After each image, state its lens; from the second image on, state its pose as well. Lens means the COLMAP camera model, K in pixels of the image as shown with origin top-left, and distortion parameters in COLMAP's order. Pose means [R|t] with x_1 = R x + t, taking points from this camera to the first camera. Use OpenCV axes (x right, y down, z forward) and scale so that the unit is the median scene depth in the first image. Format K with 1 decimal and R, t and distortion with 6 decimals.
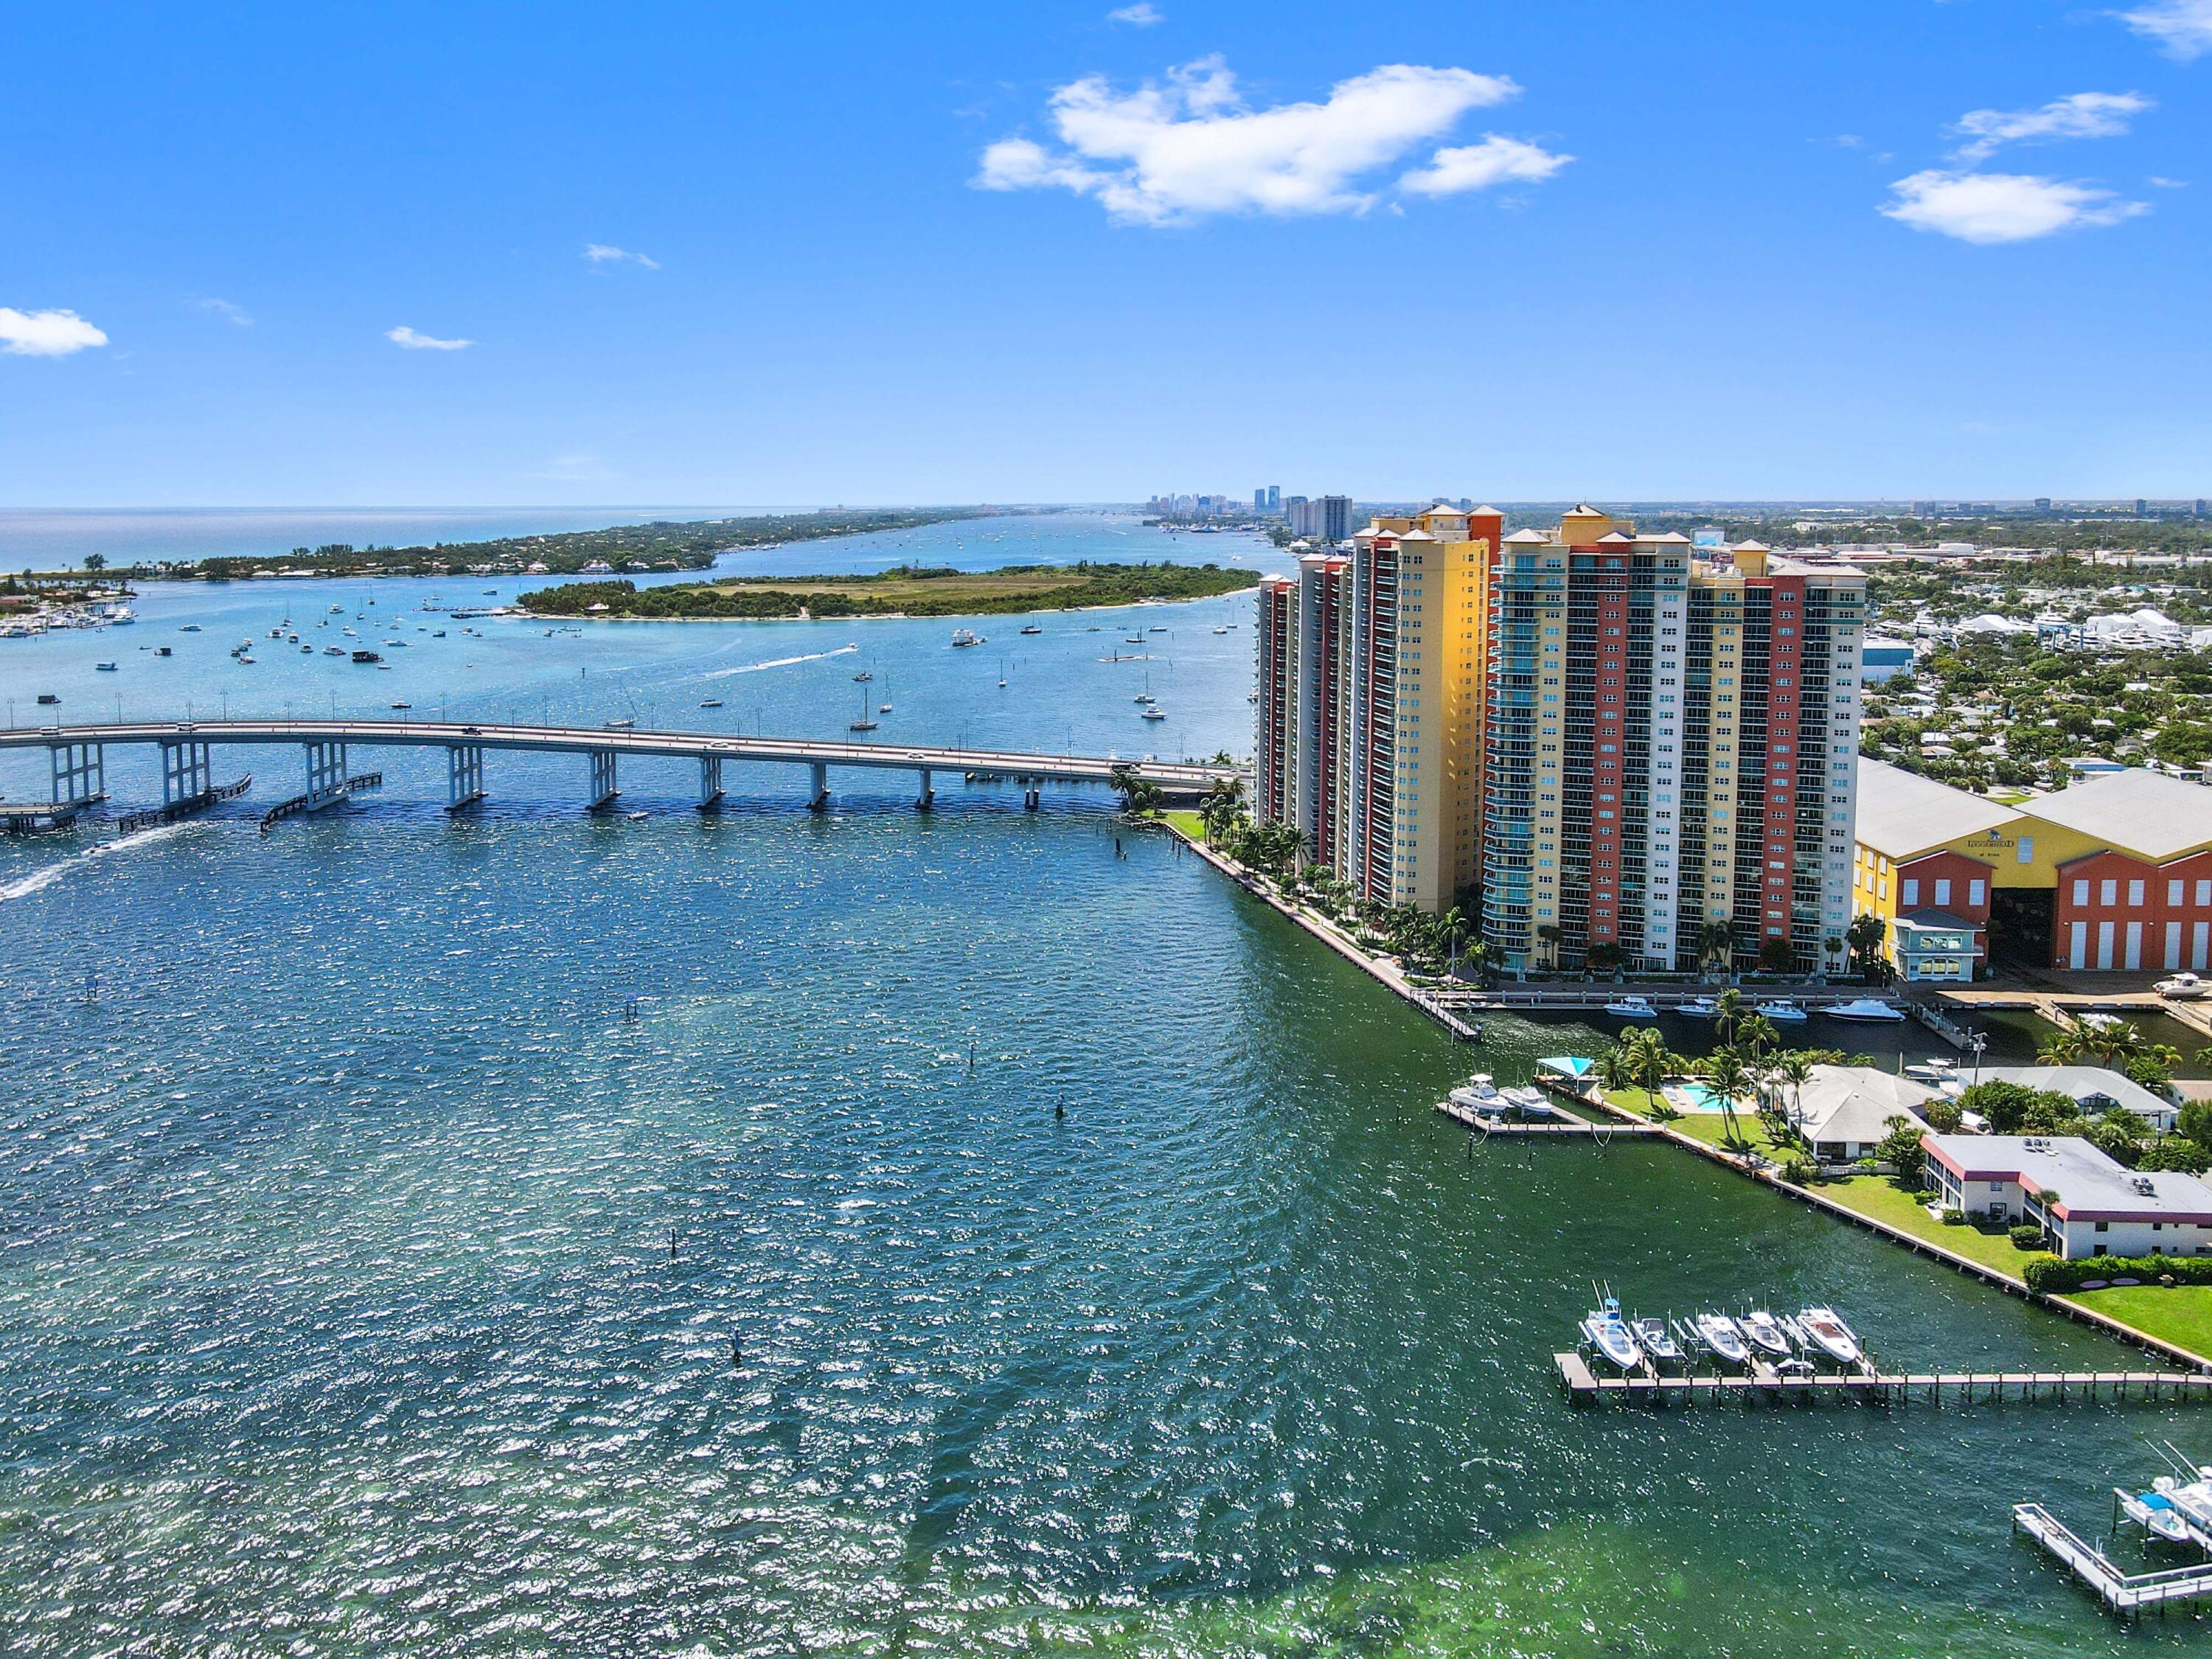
lens RADIAL K [[1611.2, 0, 1113.0], [0, 1611.2, 752.3], [0, 0, 1]] dist [-0.001684, 0.003736]
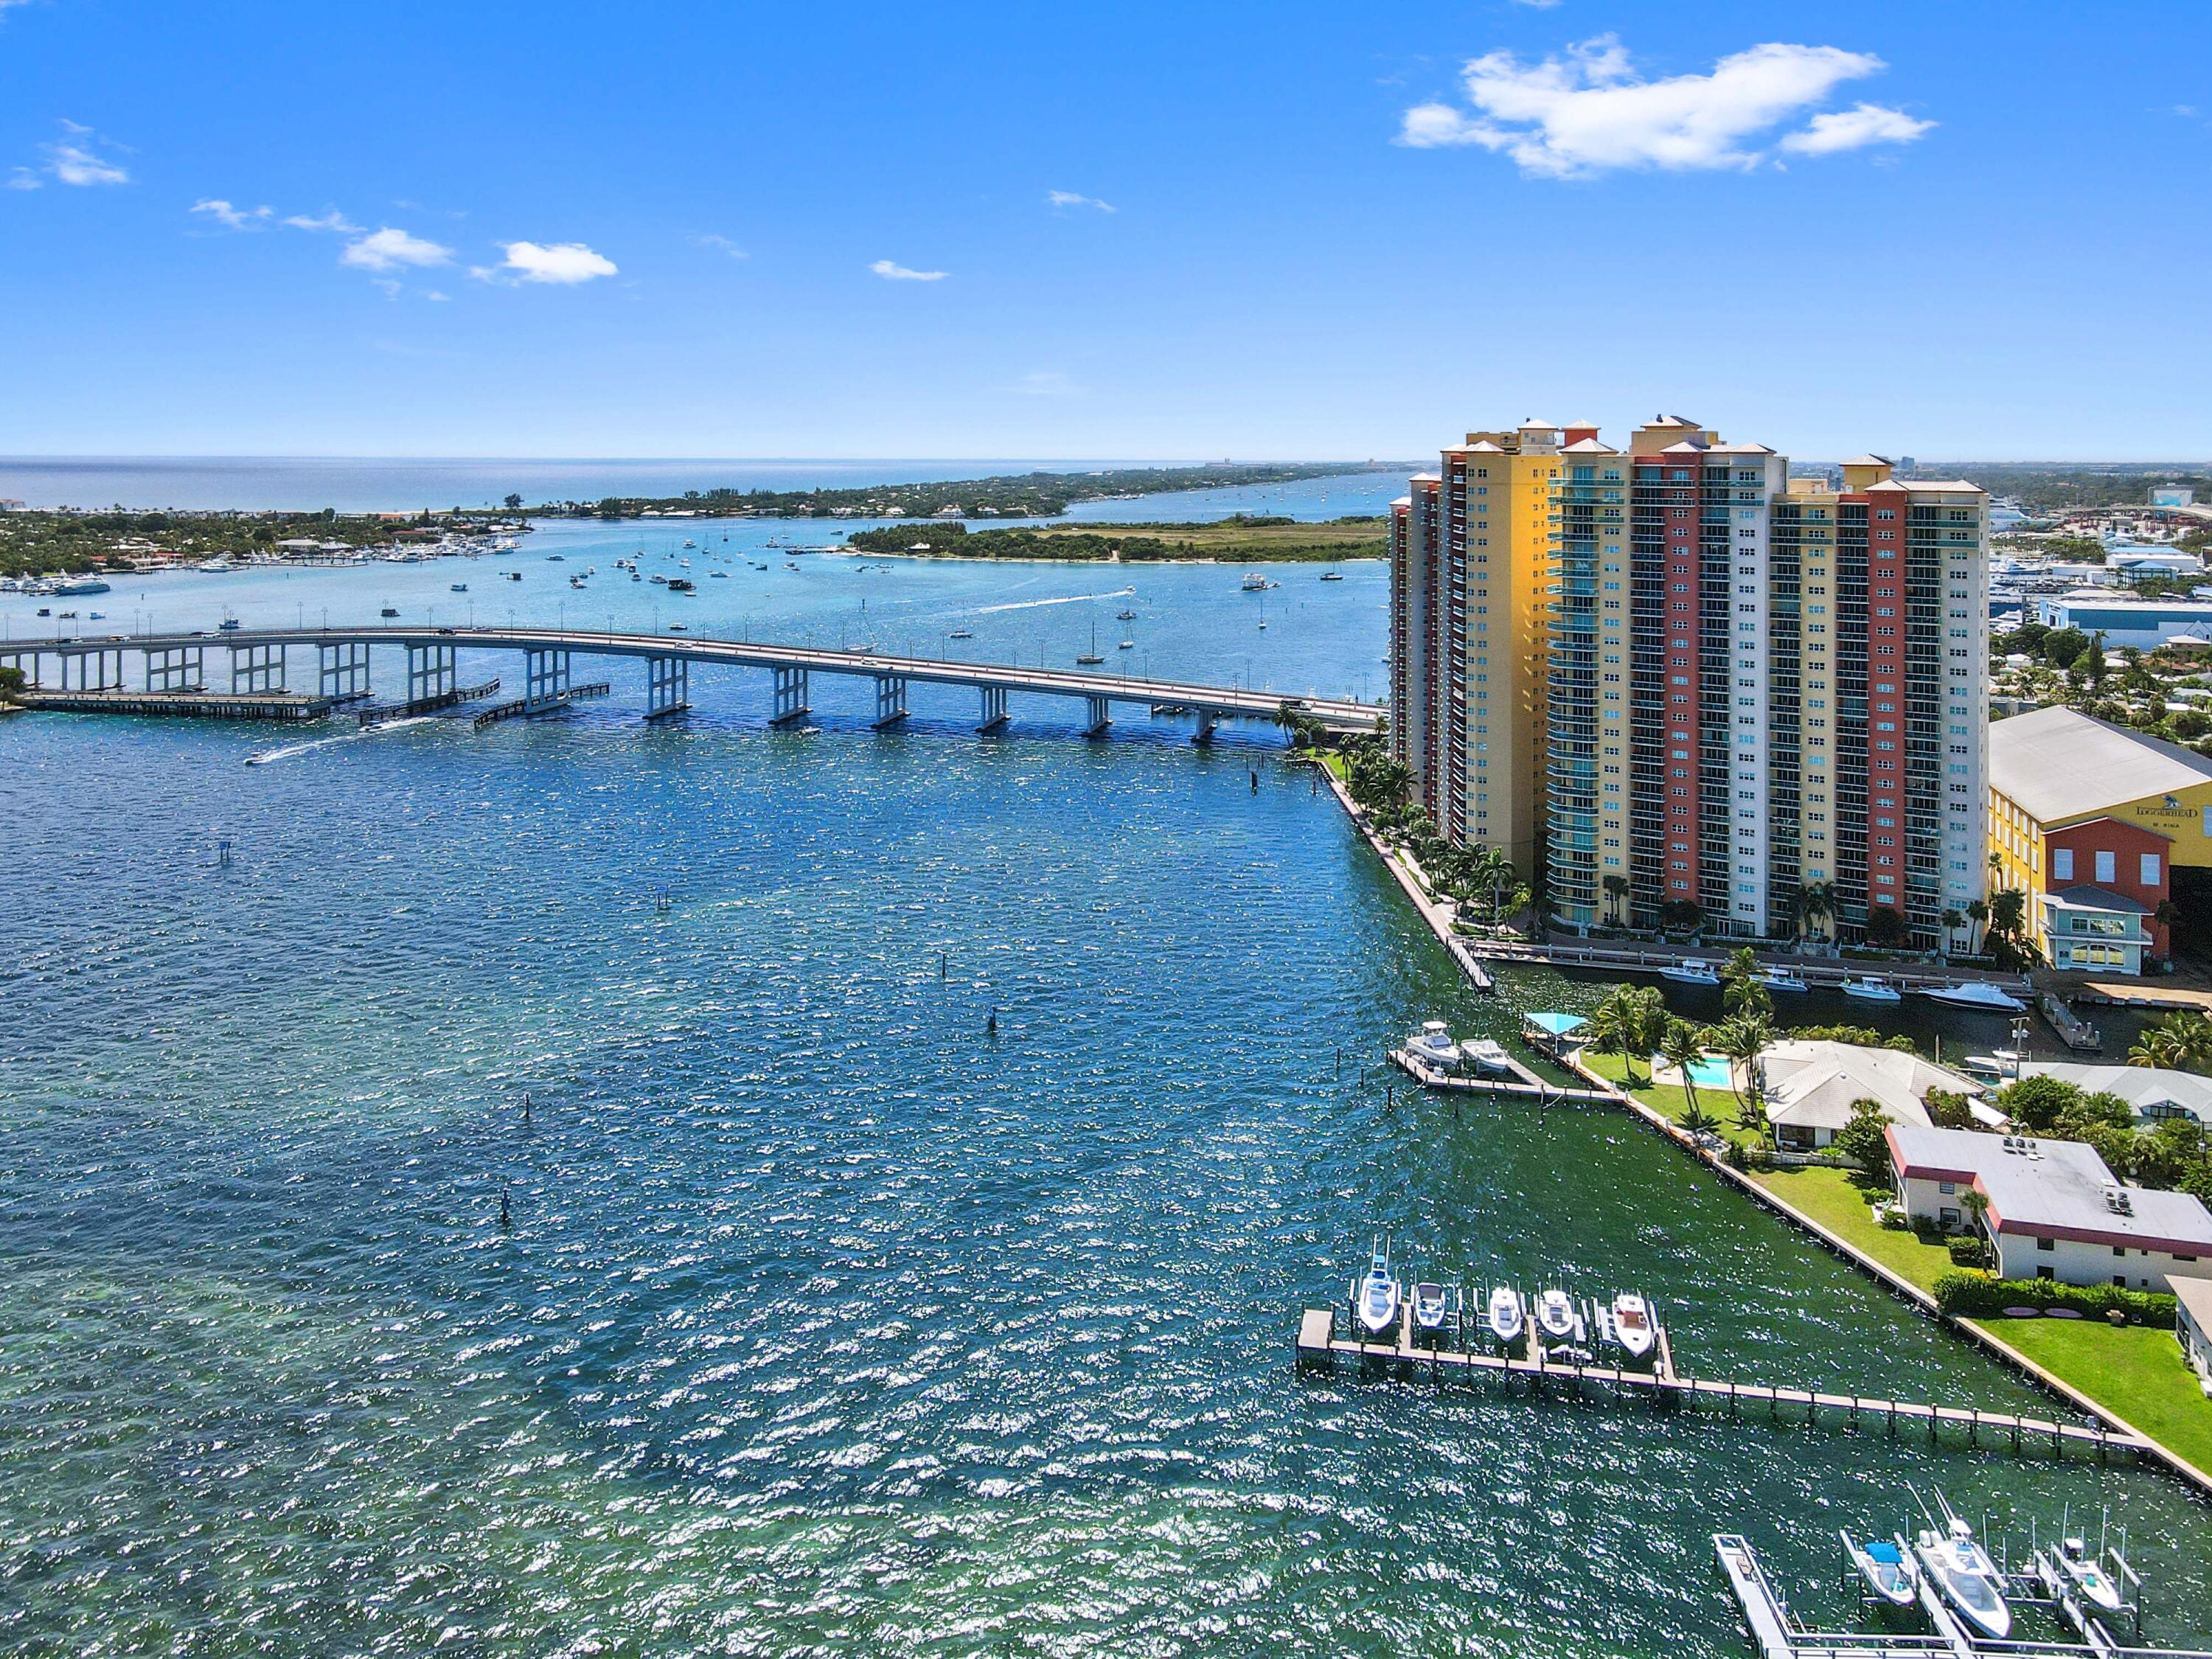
lens RADIAL K [[1655.2, 0, 1107.1], [0, 1655.2, 582.7], [0, 0, 1]] dist [-0.002767, -0.003849]
pose [[0.973611, 0.023477, -0.227003, 0.202284], [-0.040879, 0.996548, -0.072262, 0.022743], [0.224523, 0.079635, 0.971209, 0.025467]]
